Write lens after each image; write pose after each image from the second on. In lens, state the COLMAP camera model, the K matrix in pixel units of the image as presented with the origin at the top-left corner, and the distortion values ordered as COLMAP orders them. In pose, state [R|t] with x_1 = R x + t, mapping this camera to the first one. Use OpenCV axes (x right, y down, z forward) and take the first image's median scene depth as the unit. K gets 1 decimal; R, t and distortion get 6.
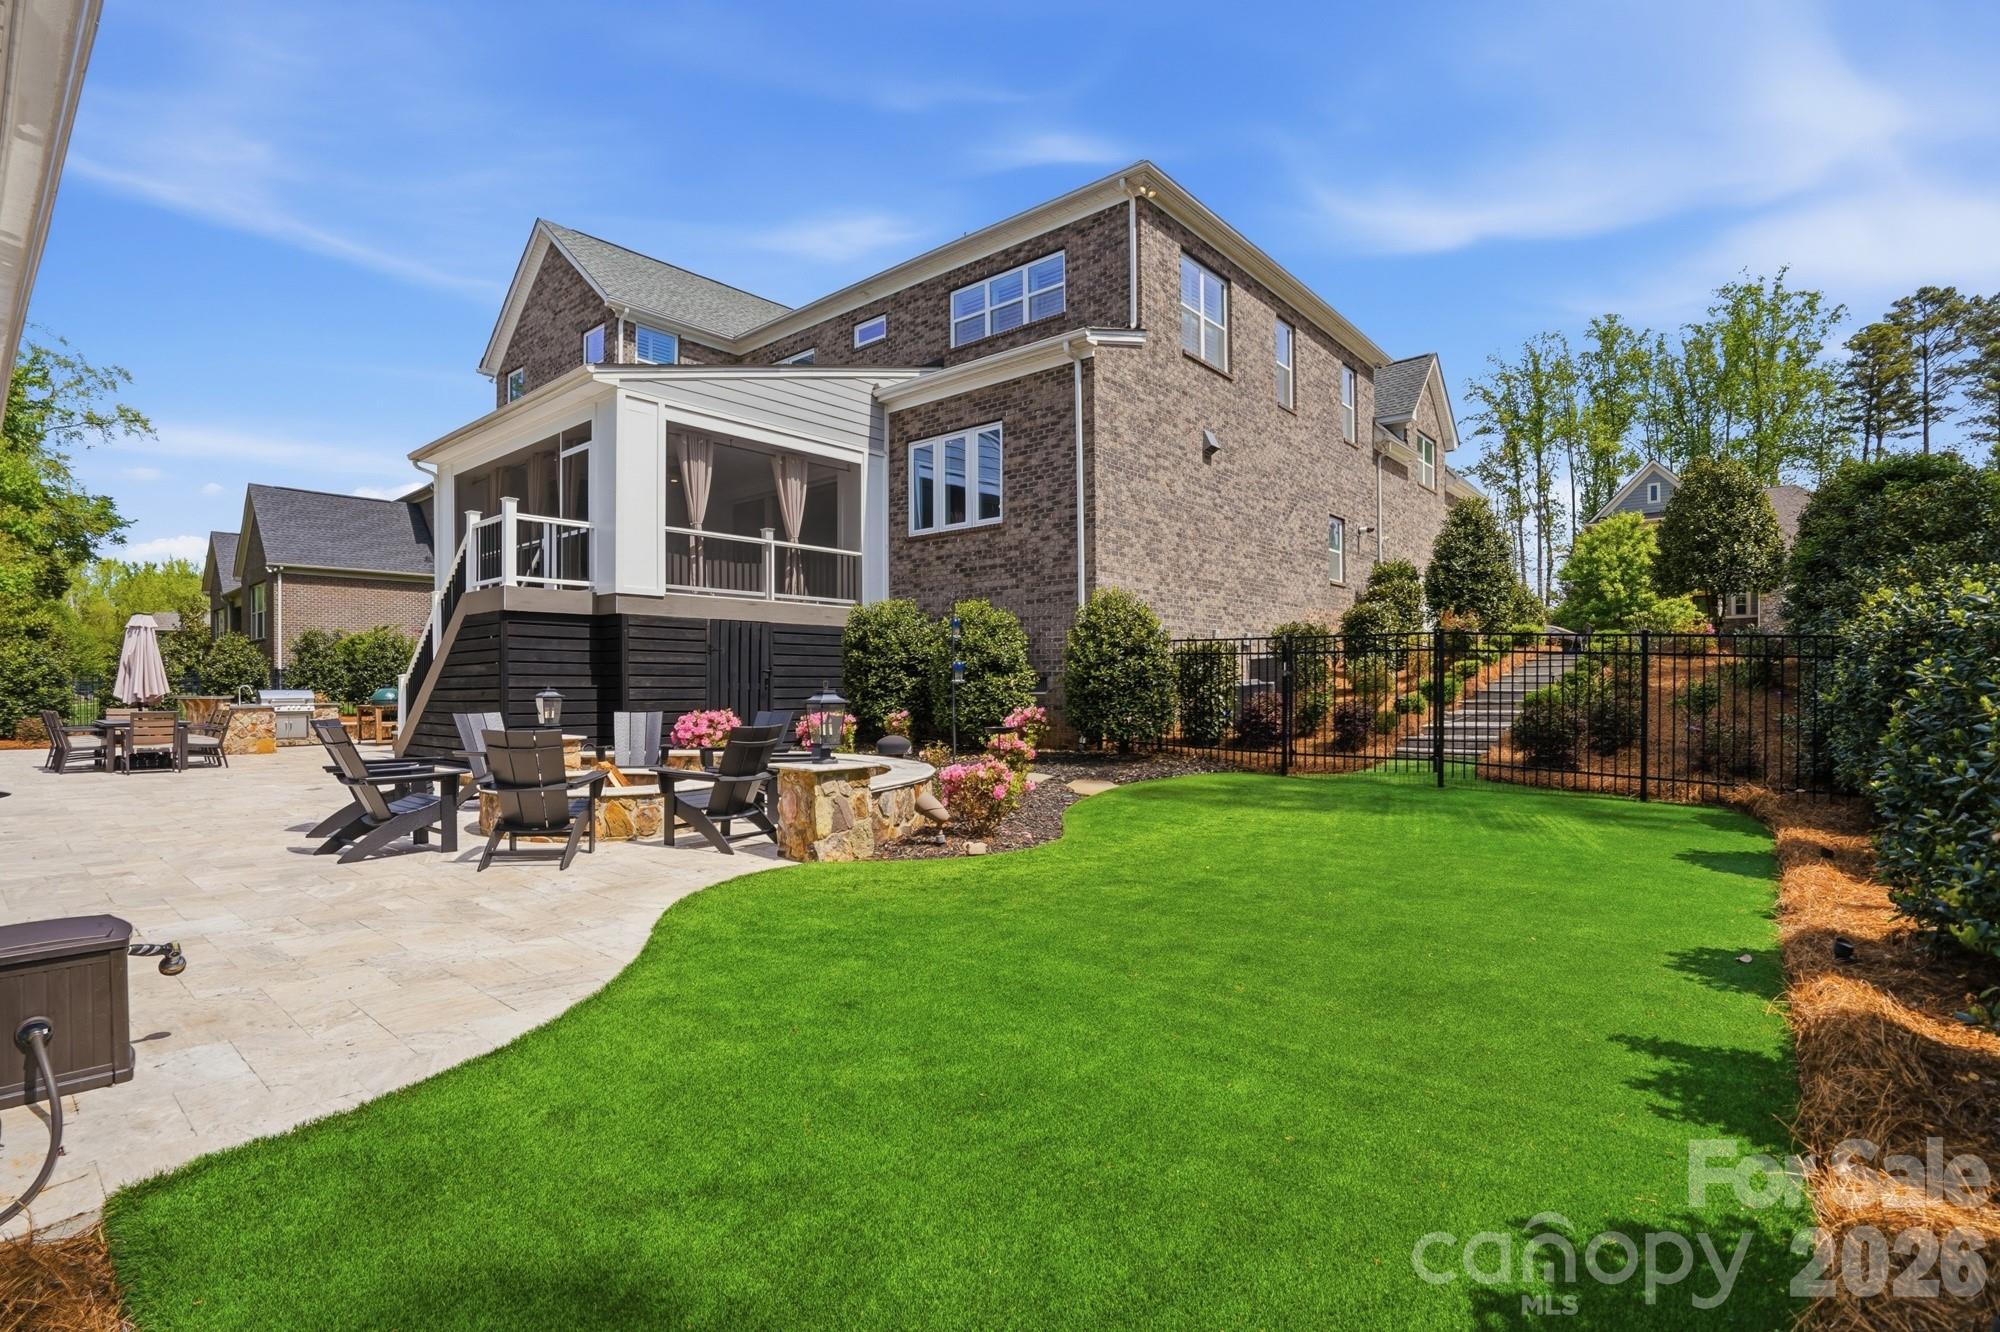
lens RADIAL K [[942.0, 0, 1011.4], [0, 942.0, 669.3], [0, 0, 1]] dist [-0.028516, -0.000256]
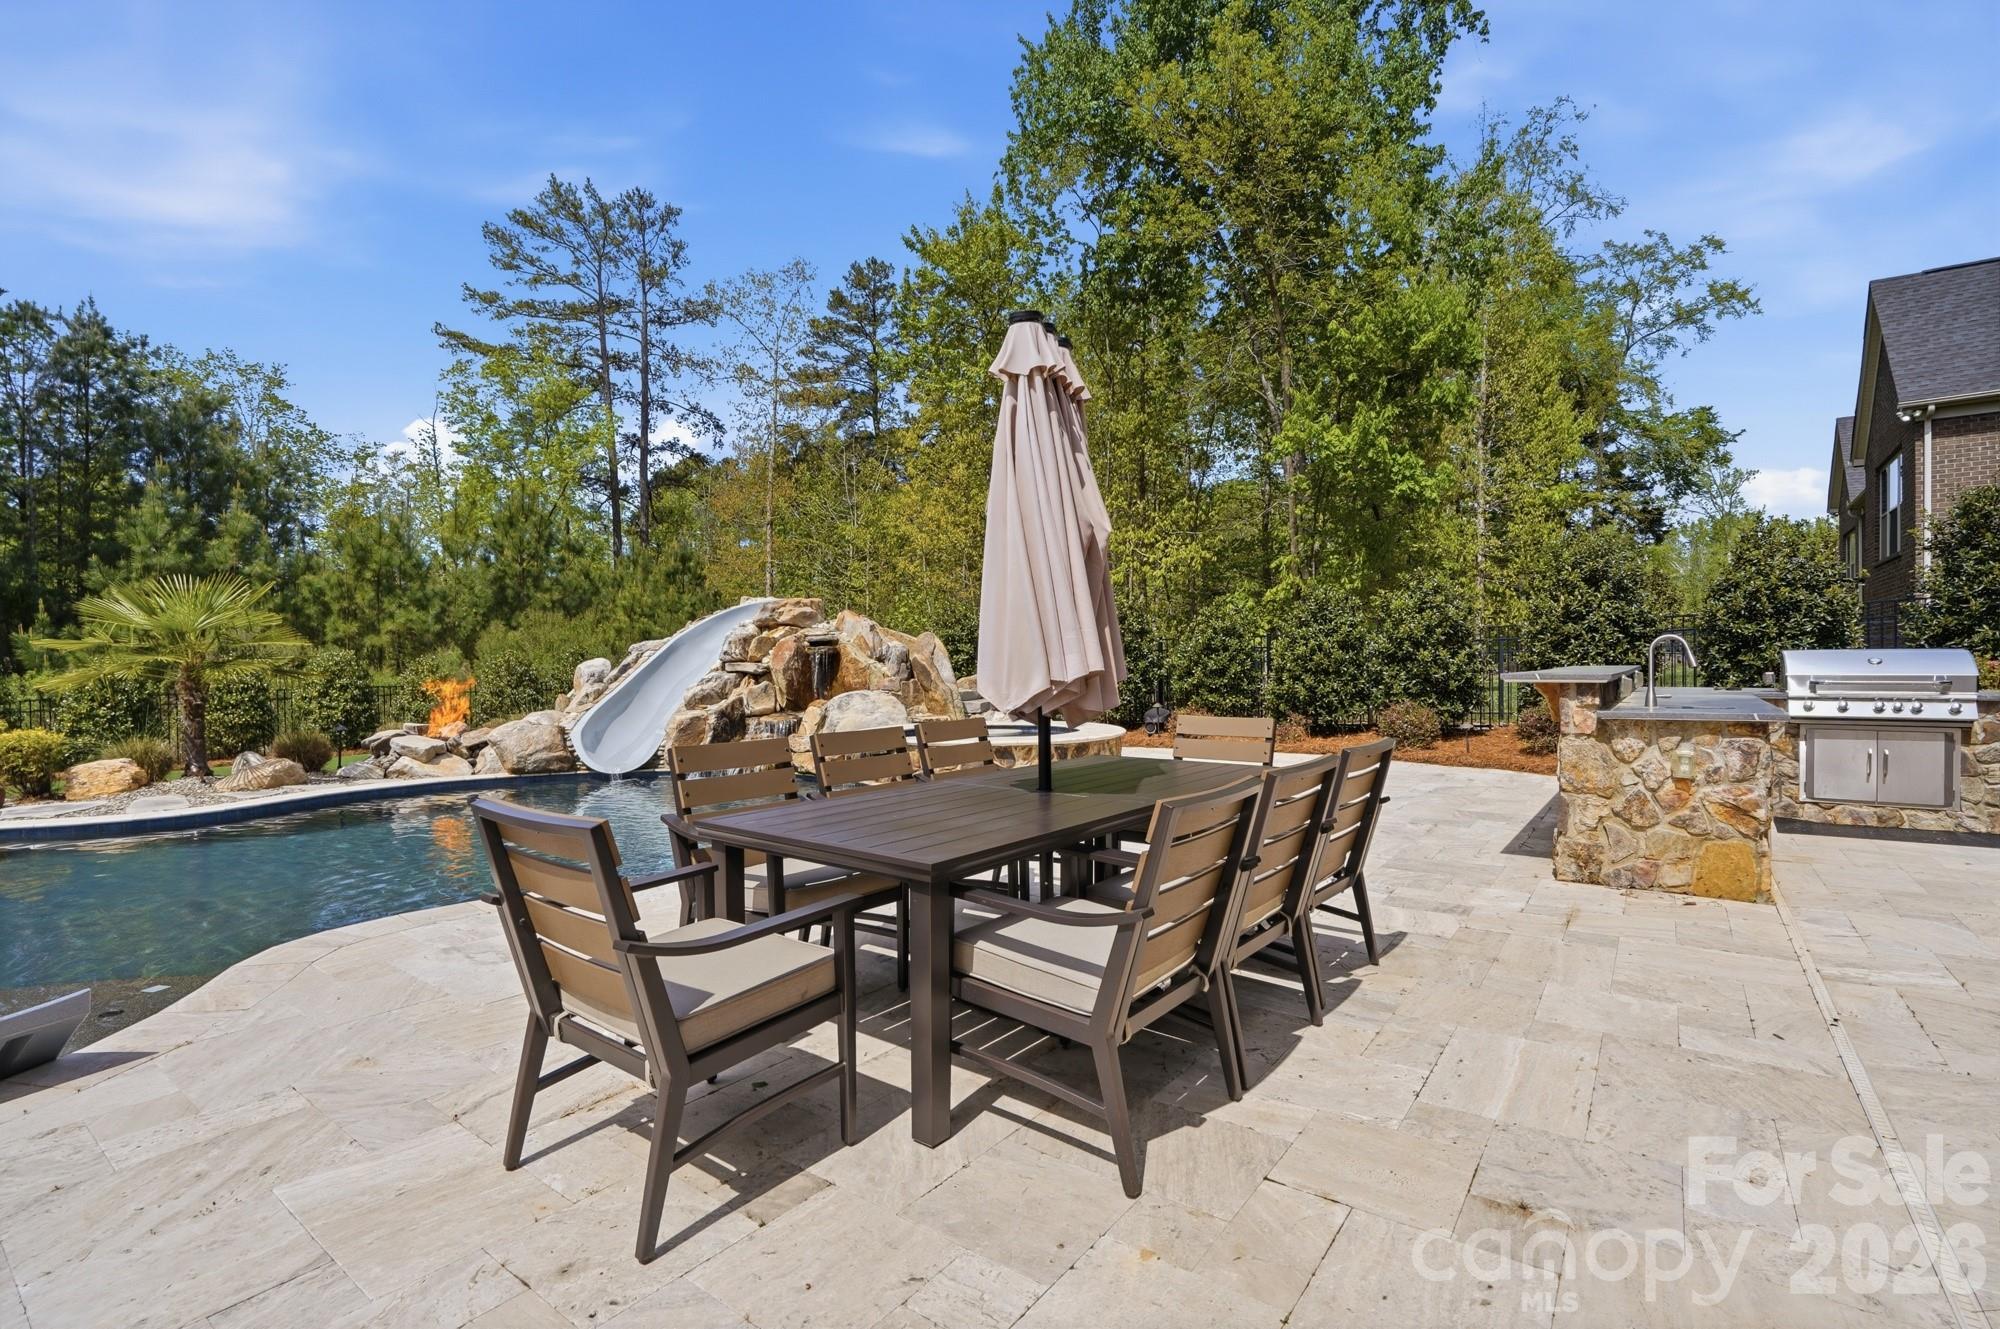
lens RADIAL K [[944.8, 0, 994.6], [0, 944.8, 669.2], [0, 0, 1]] dist [-0.048587, 0.016088]
pose [[0.072087, 0.013146, -0.997312, -0.326145], [0.029298, 0.999454, 0.015291, 0.010248], [0.996968, -0.030321, 0.071662, 0.448583]]
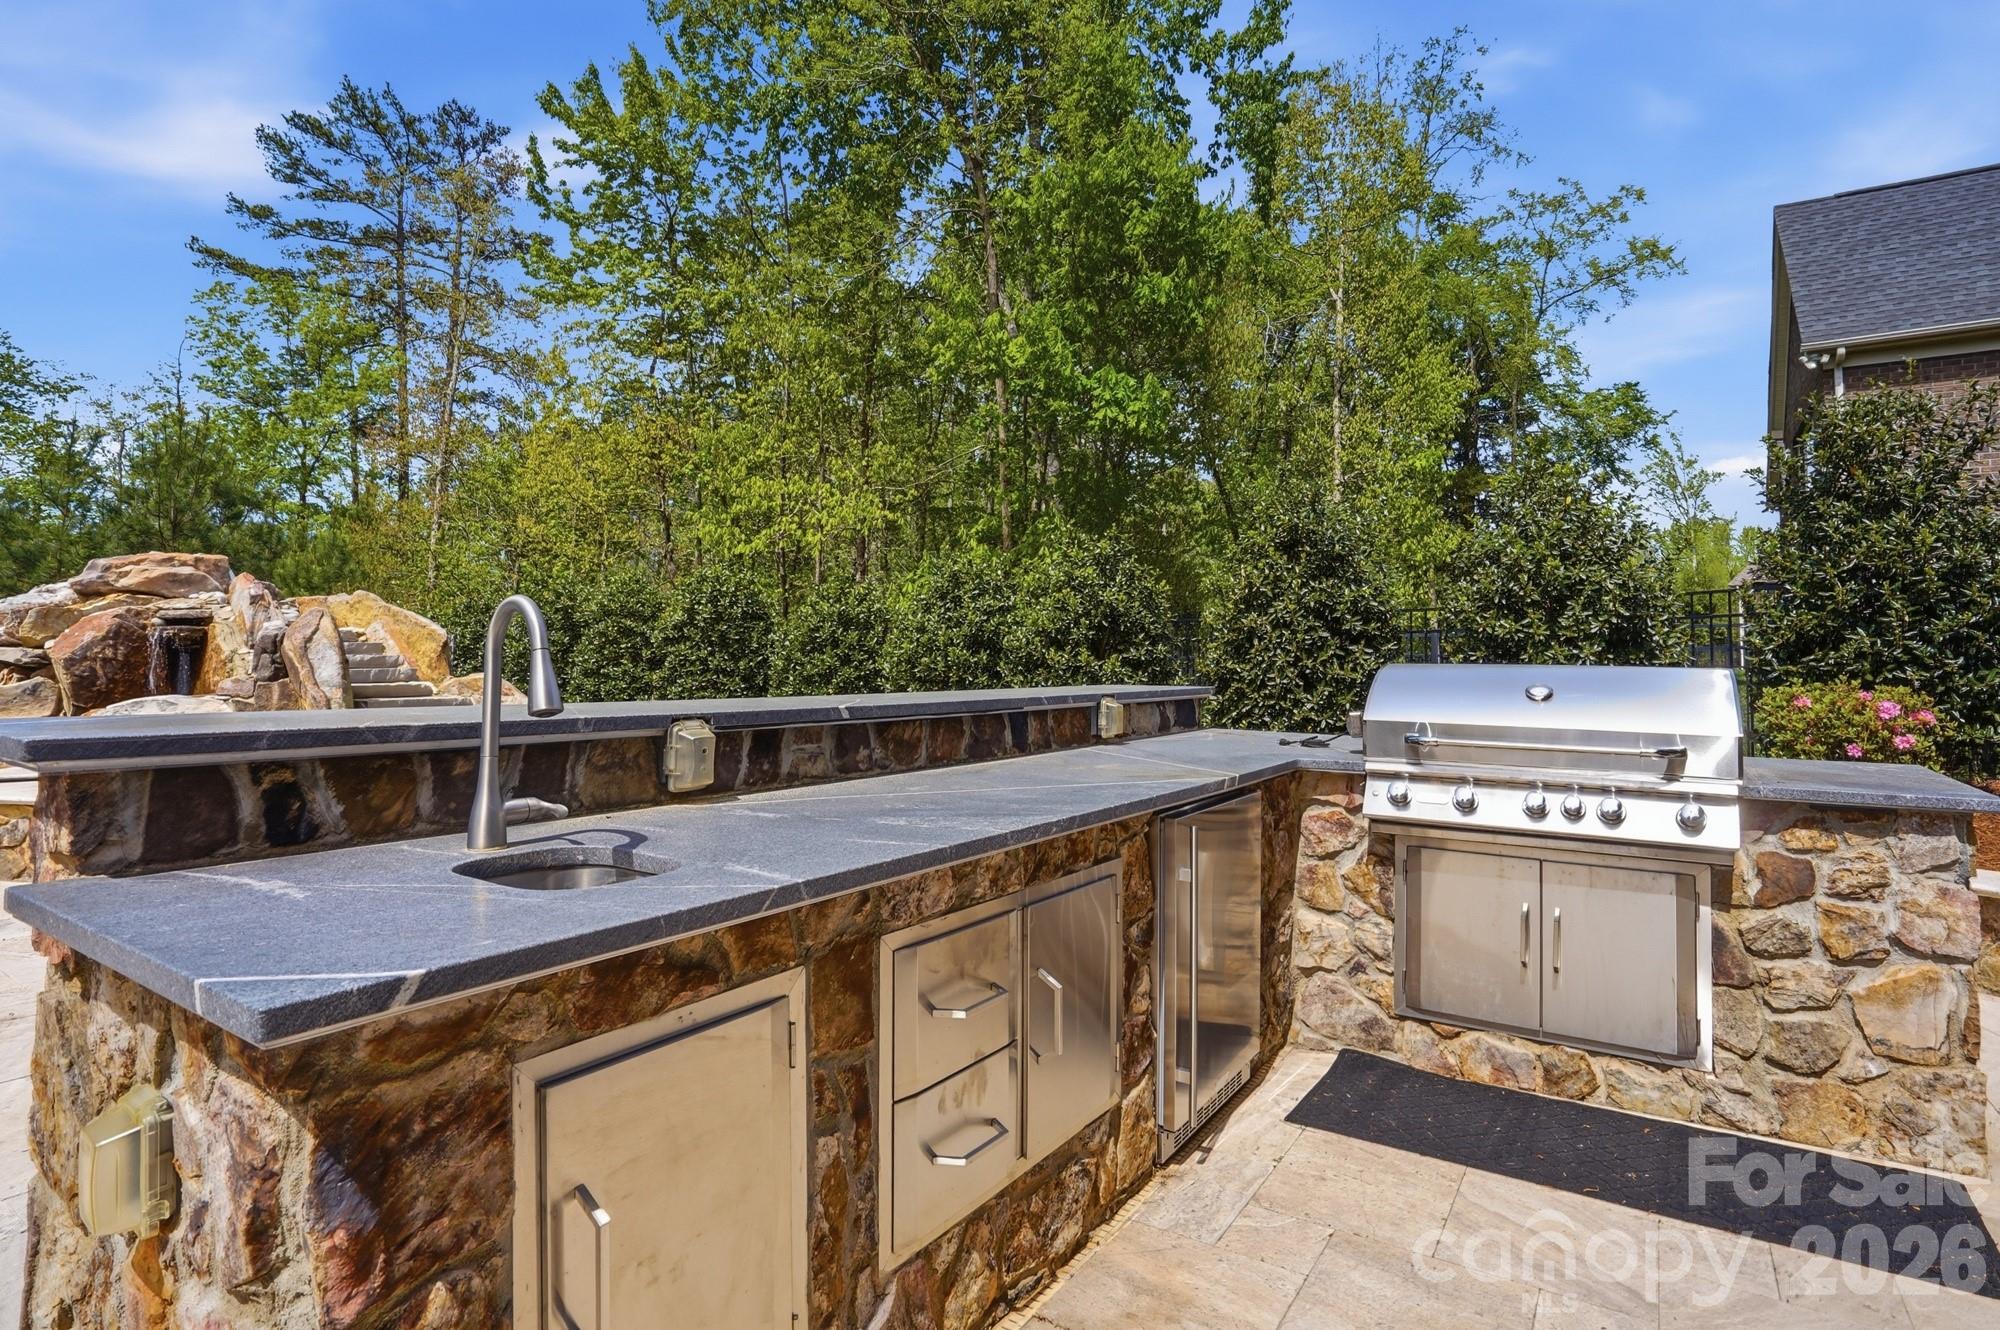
lens RADIAL K [[1033.7, 0, 997.6], [0, 1033.7, 598.4], [0, 0, 1]] dist [-0.056449, 0.022044]
pose [[0.132038, -0.051167, -0.989923, -0.425439], [0.004849, 0.998688, -0.050974, 0.012927], [0.991233, 0.001930, 0.132113, 0.594265]]
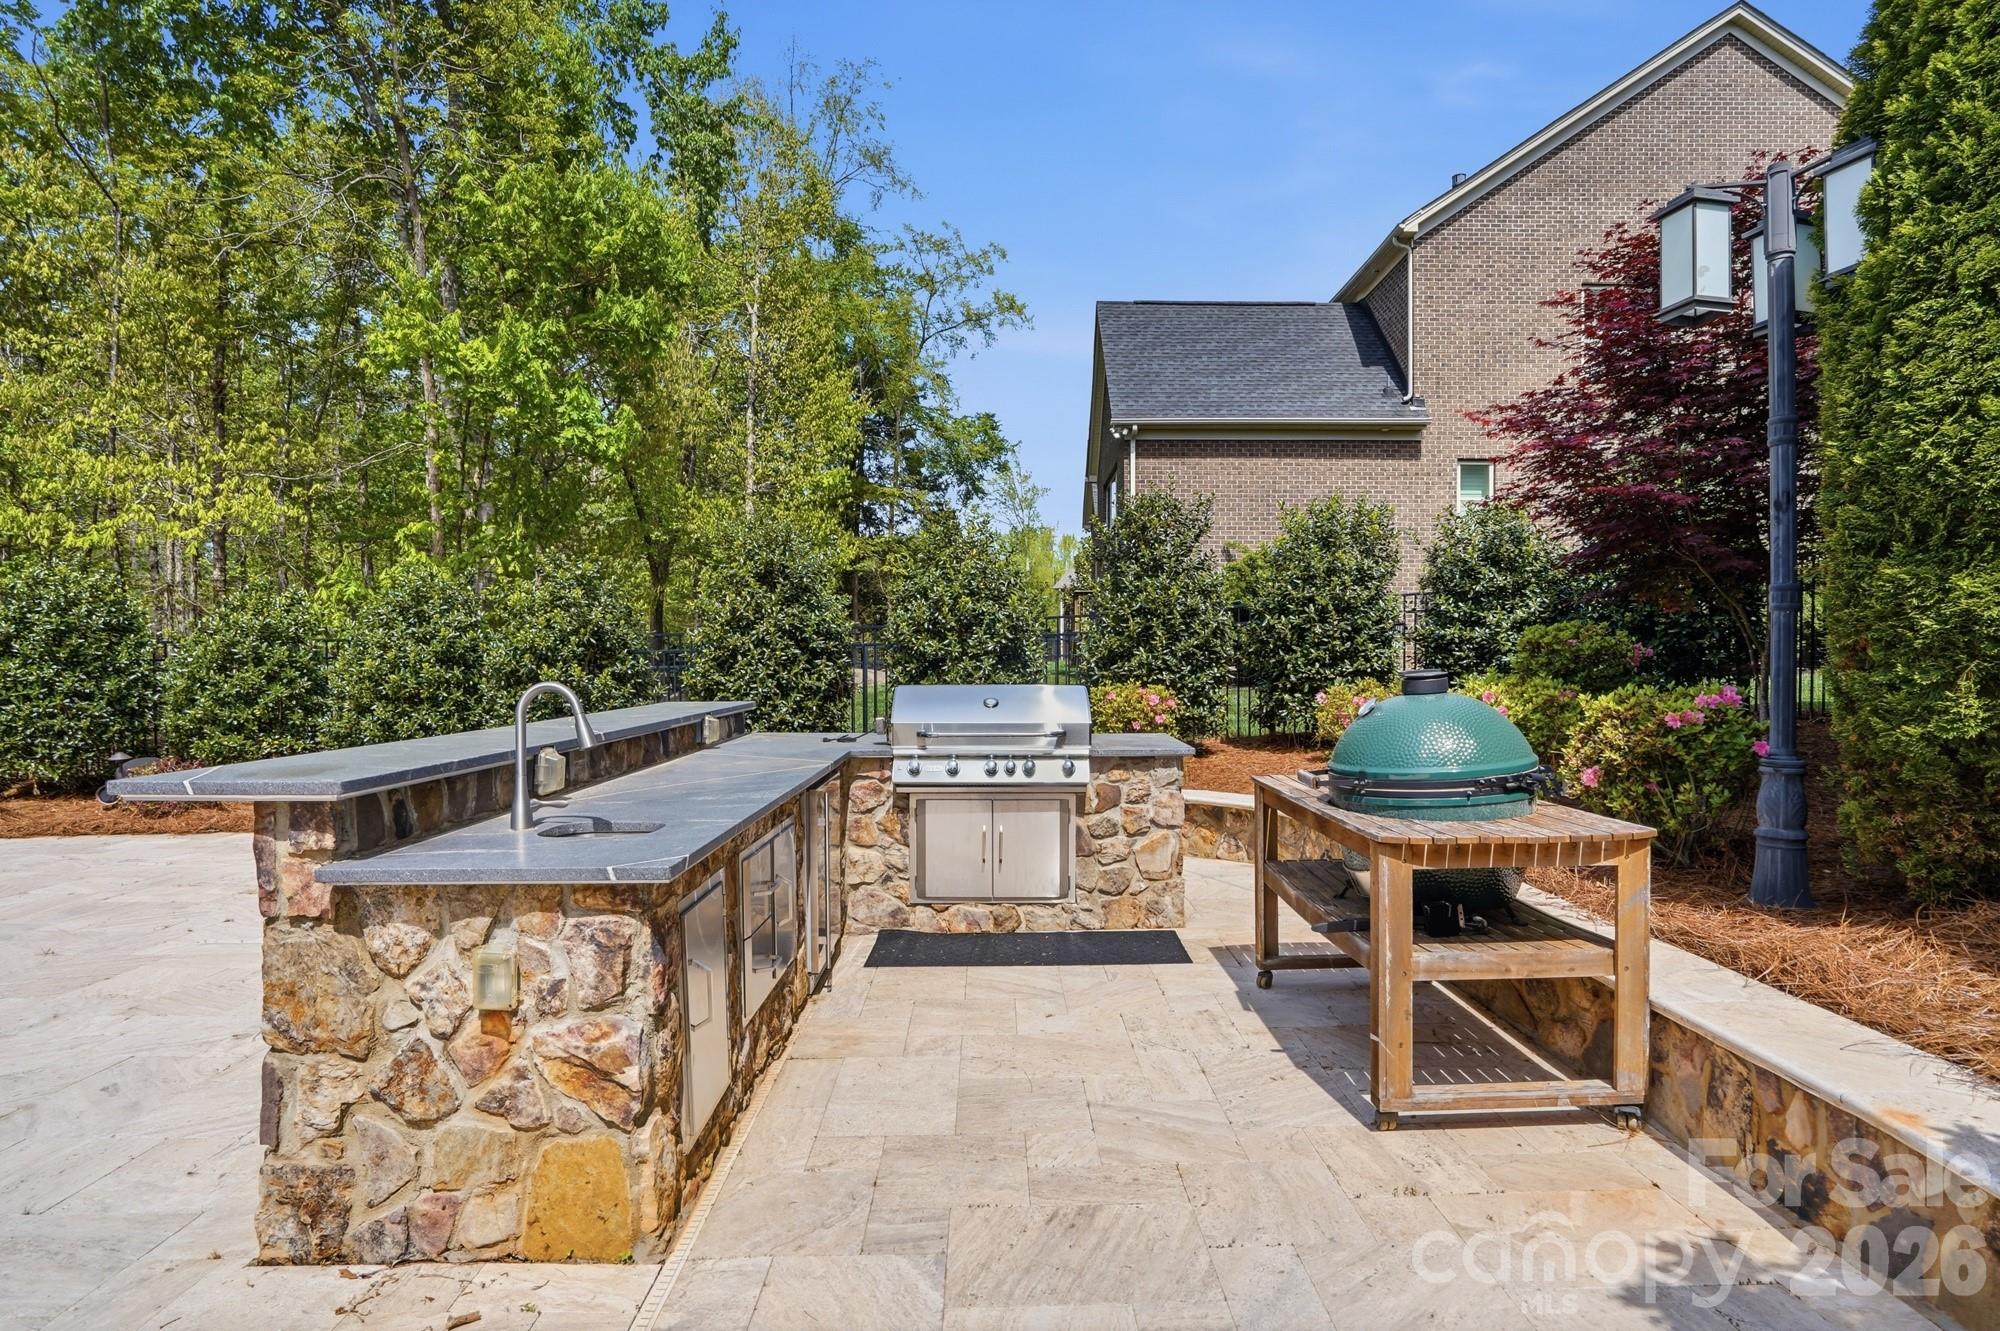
lens RADIAL K [[1075.3, 0, 1038.5], [0, 1075.3, 669.5], [0, 0, 1]] dist [-0.023132, -0.000207]
pose [[0.680368, 0.013683, -0.732743, -0.382895], [0.012123, 0.999479, 0.029921, 0.006820], [0.732771, -0.029240, 0.679847, 0.546134]]
